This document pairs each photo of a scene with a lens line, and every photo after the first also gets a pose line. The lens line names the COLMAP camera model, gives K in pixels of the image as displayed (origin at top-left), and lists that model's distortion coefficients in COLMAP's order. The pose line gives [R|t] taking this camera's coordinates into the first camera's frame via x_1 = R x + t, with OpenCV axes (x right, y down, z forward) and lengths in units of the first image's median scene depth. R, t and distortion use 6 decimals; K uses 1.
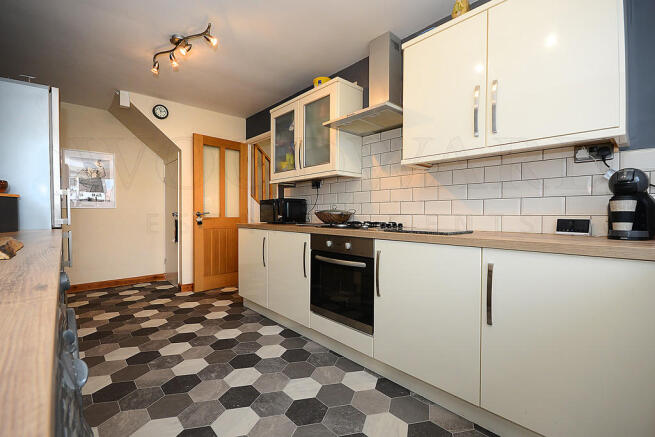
lens RADIAL K [[289.9, 0, 327.5], [0, 289.9, 218.7], [0, 0, 1]] dist [-0.009334, -0.000341]
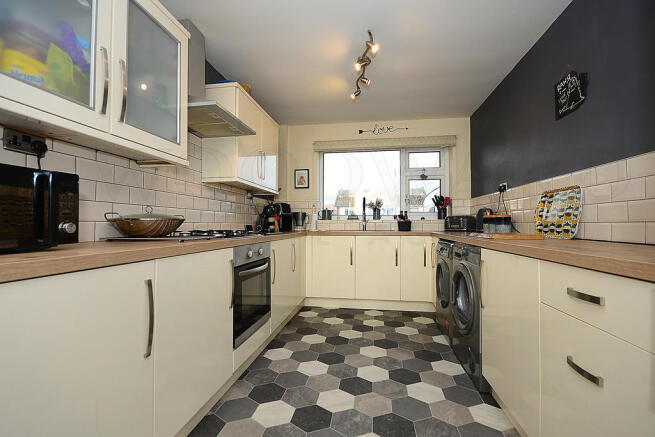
lens RADIAL K [[301.1, 0, 327.4], [0, 301.1, 219.5], [0, 0, 1]] dist [-0.000540, -0.000027]
pose [[-0.624785, 0.005809, 0.780775, -1.156926], [-0.000290, 0.999971, -0.007672, -0.018478], [-0.780796, -0.005020, -0.624765, 1.676665]]
